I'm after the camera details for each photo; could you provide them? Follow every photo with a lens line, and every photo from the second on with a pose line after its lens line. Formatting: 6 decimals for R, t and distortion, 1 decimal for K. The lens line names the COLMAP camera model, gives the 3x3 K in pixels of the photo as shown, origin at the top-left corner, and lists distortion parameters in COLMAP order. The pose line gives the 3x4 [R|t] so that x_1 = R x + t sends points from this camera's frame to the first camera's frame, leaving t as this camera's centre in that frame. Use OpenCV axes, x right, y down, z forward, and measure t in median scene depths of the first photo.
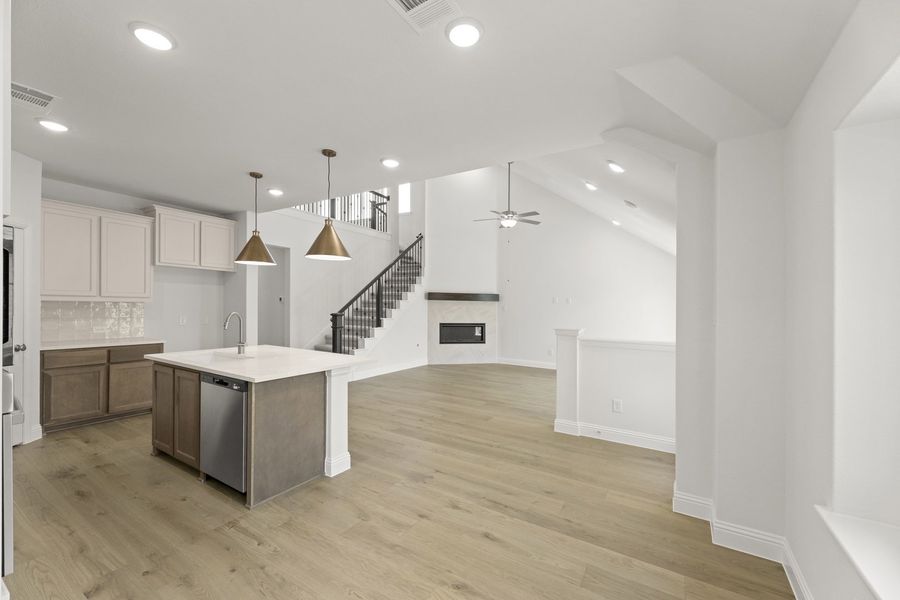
lens RADIAL K [[358.3, 0, 442.7], [0, 358.3, 316.4], [0, 0, 1]] dist [0.022442, -0.000629]
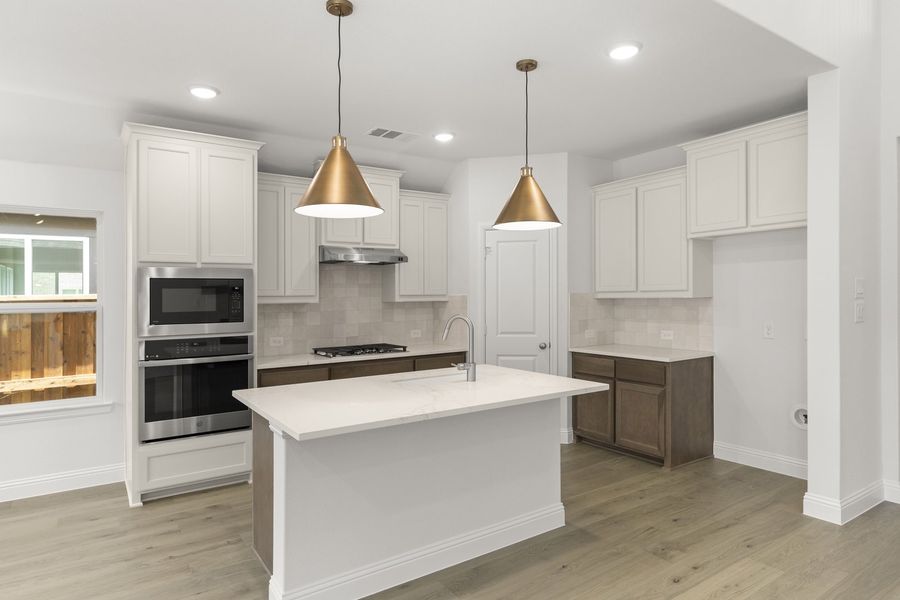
lens RADIAL K [[534.2, 0, 464.4], [0, 534.2, 290.5], [0, 0, 1]] dist [-0.006856, -0.002070]
pose [[-0.383882, -0.022036, -0.923119, 0.250026], [-0.018945, 0.999693, -0.015986, -0.031639], [0.923188, 0.011352, -0.384182, 1.104758]]
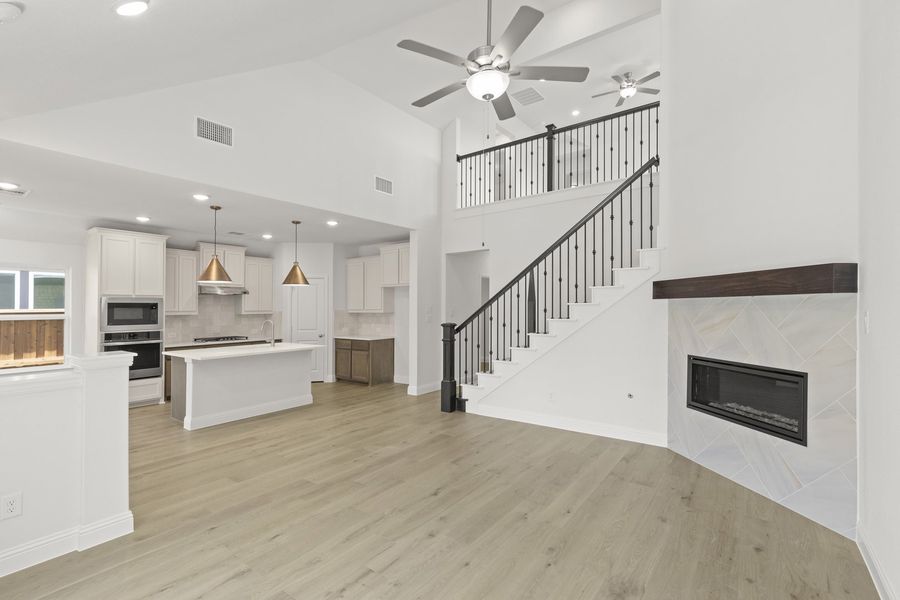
lens RADIAL K [[410.4, 0, 445.9], [0, 410.4, 307.3], [0, 0, 1]] dist [0.014092, 0.000630]
pose [[-0.083962, -0.019861, -0.996271, 0.941223], [-0.022367, 0.999587, -0.018042, -0.040631], [0.996218, 0.020769, -0.084371, 1.552777]]
